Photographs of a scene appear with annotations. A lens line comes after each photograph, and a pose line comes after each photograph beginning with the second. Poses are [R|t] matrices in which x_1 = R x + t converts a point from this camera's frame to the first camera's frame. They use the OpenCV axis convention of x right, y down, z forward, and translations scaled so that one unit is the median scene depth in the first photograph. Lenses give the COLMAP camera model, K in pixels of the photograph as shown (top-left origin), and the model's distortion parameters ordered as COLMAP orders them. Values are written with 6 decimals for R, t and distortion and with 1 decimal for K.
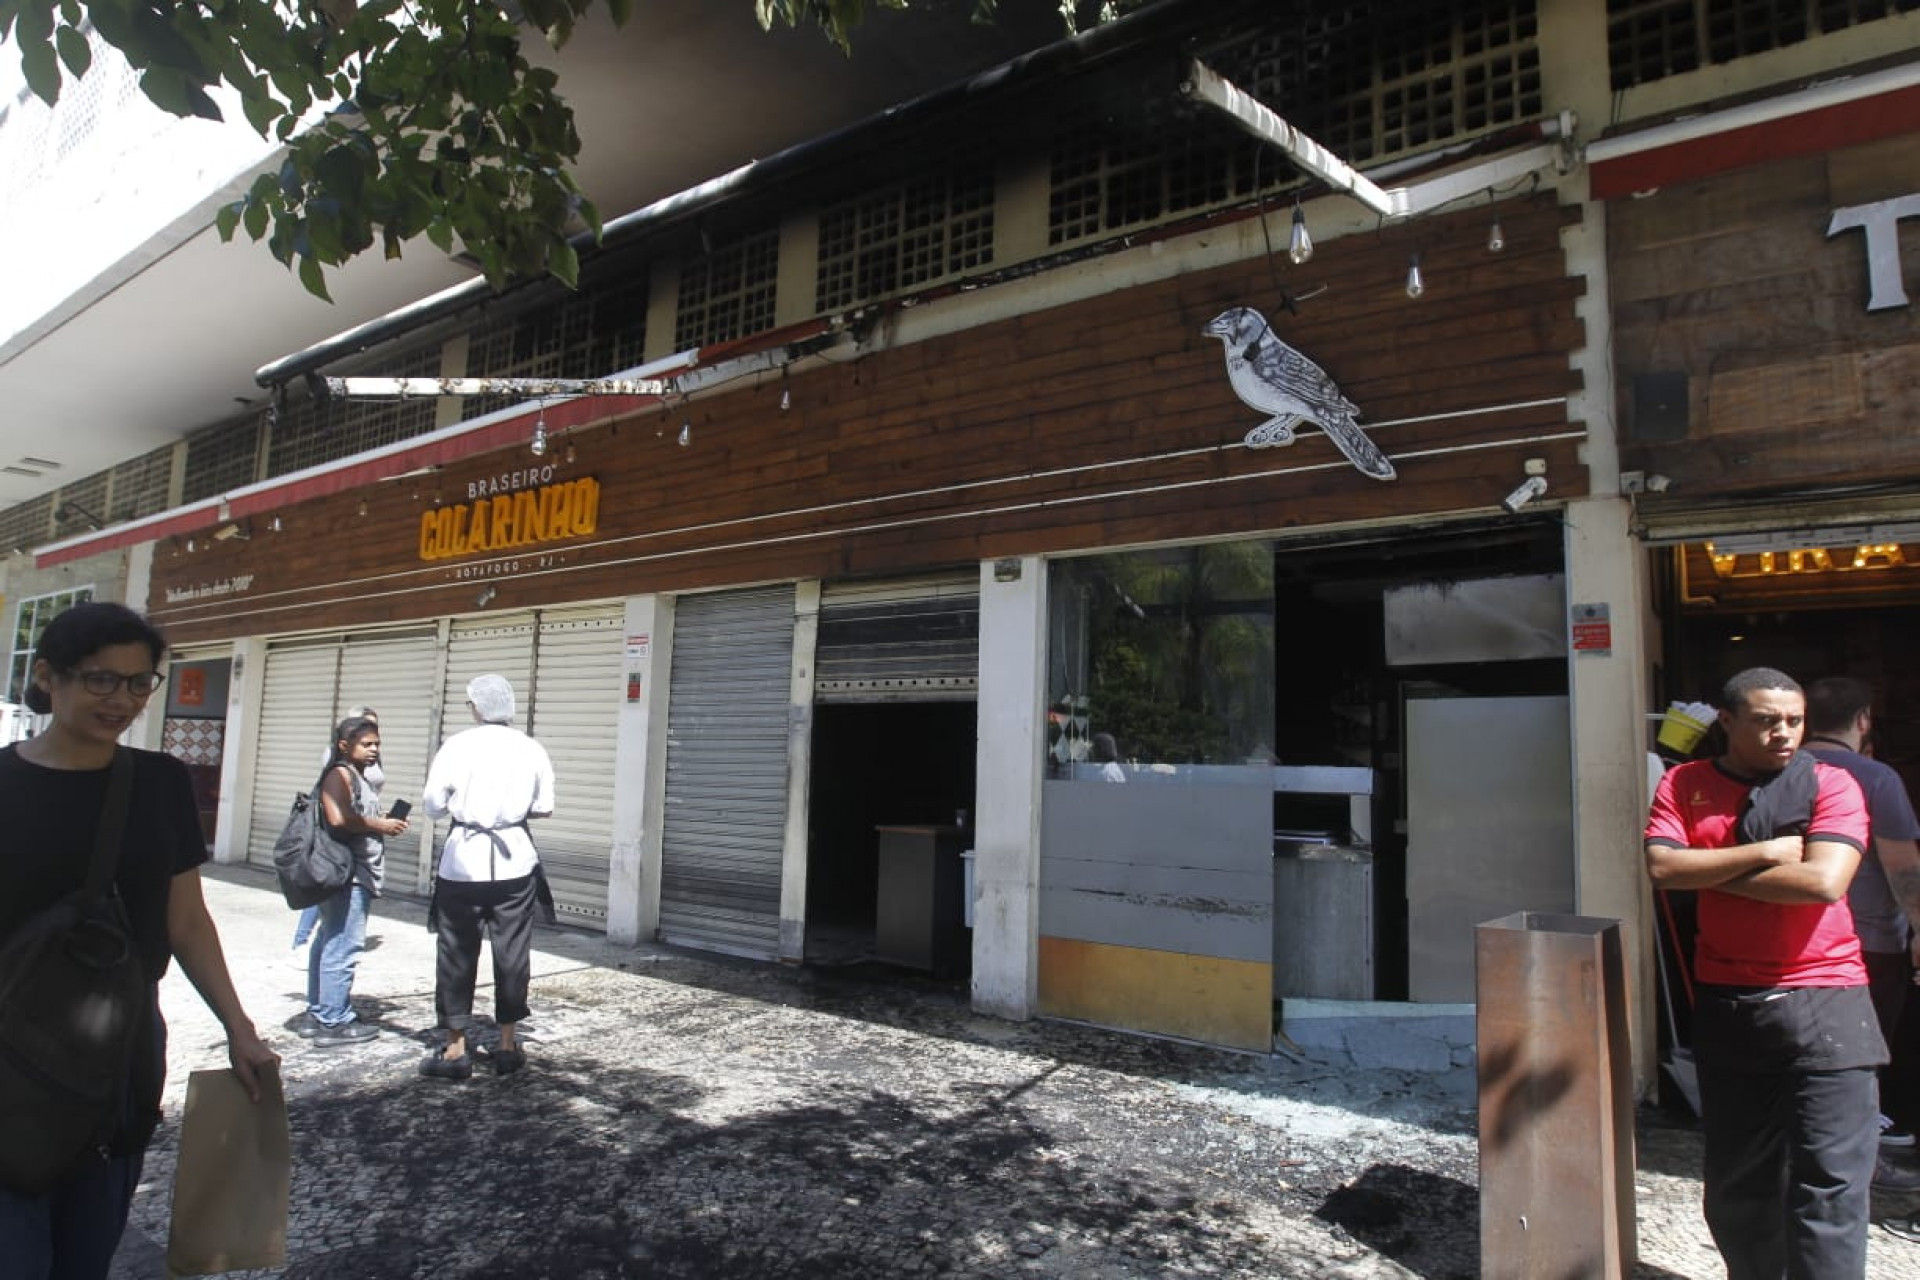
lens RADIAL K [[1128.7, 0, 963.0], [0, 1128.7, 639.6], [0, 0, 1]] dist [-0.068103, 0.035025]
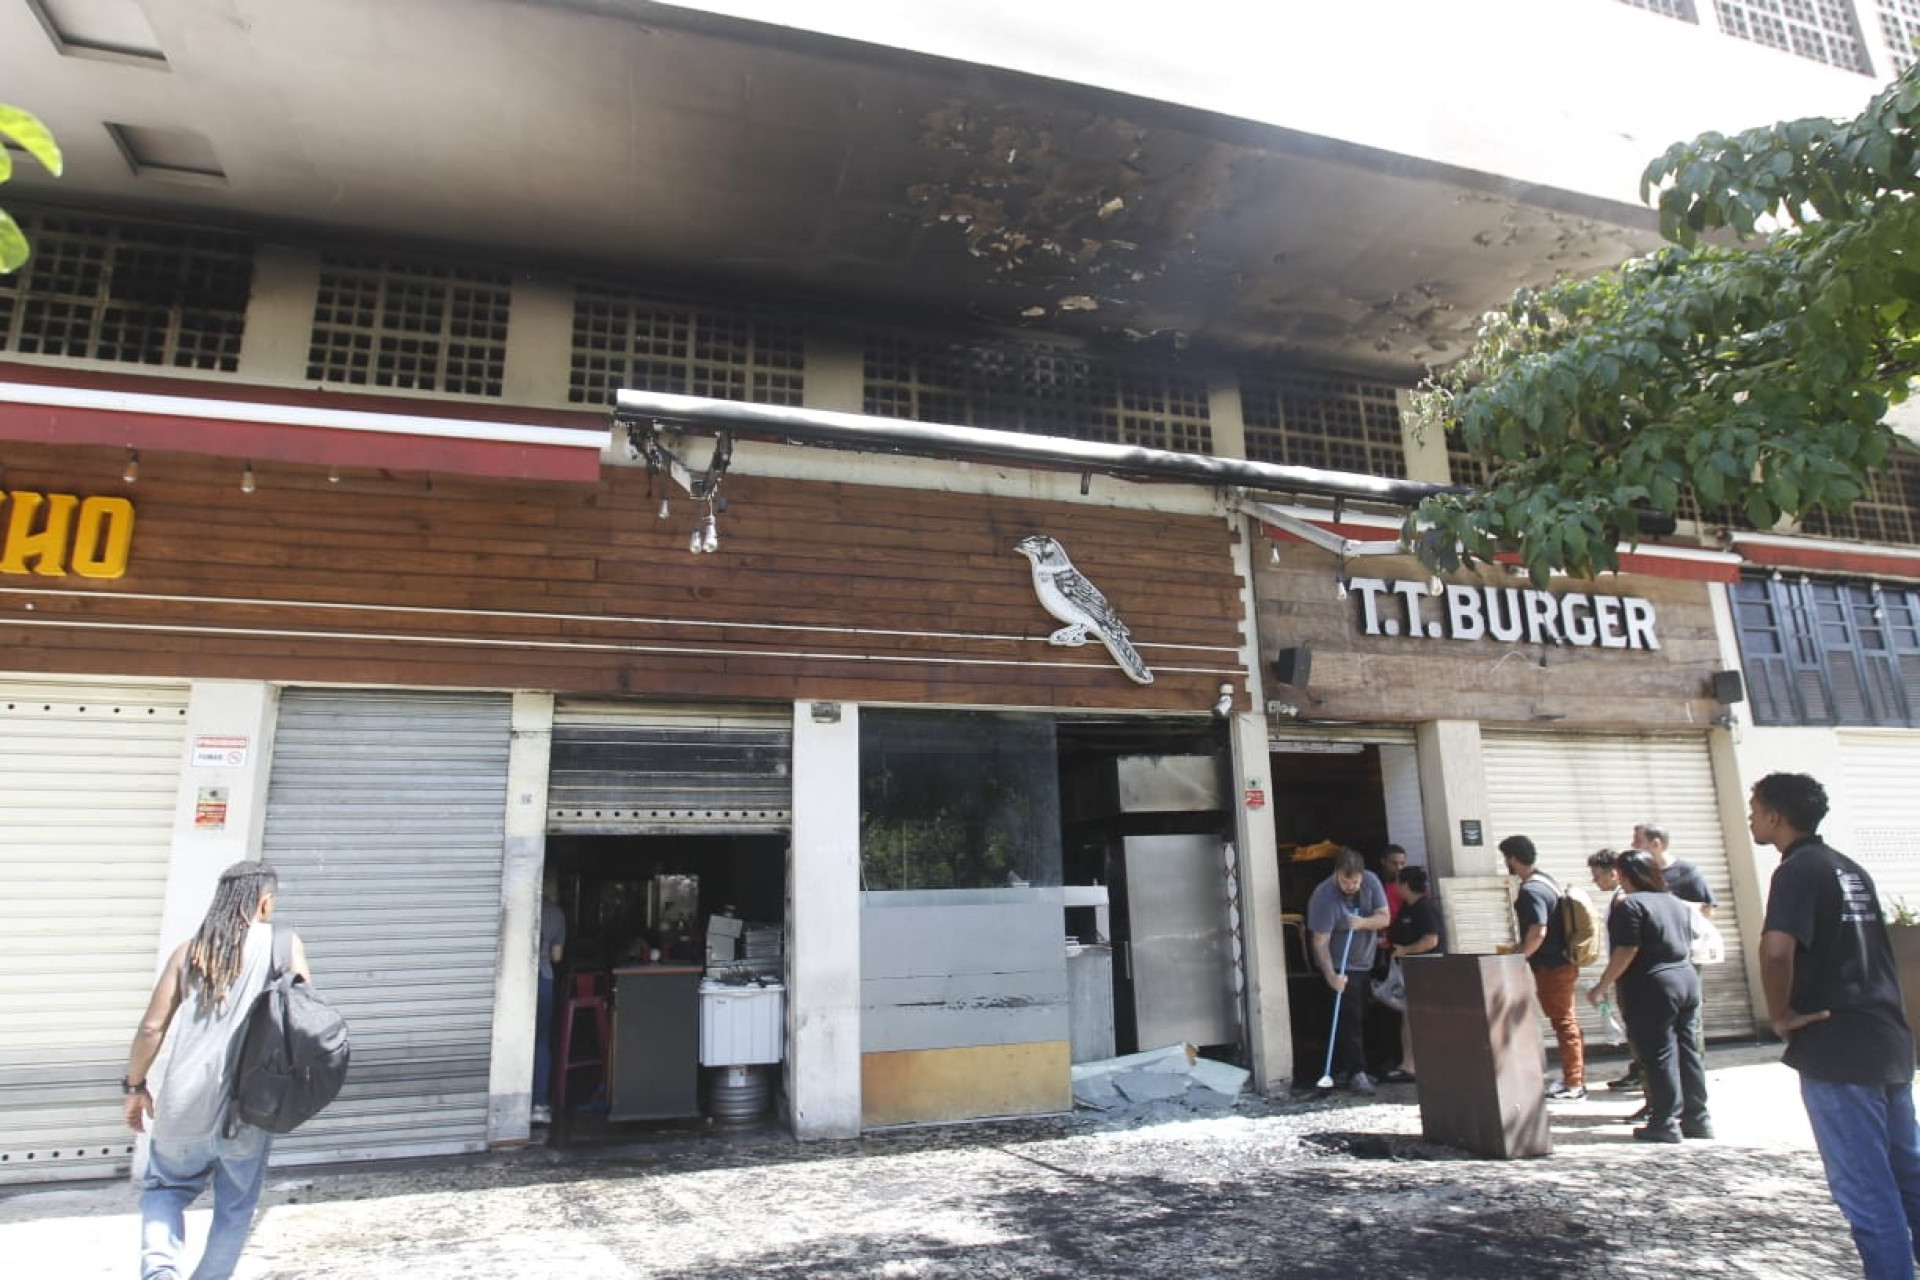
lens RADIAL K [[1128.7, 0, 968.1], [0, 1128.7, 638.8], [0, 0, 1]] dist [-0.068103, 0.035025]
pose [[0.598234, 0.140471, 0.788913, -0.699046], [-0.050533, 0.989169, -0.137809, 0.010022], [-0.799726, 0.042576, 0.598853, 0.229484]]
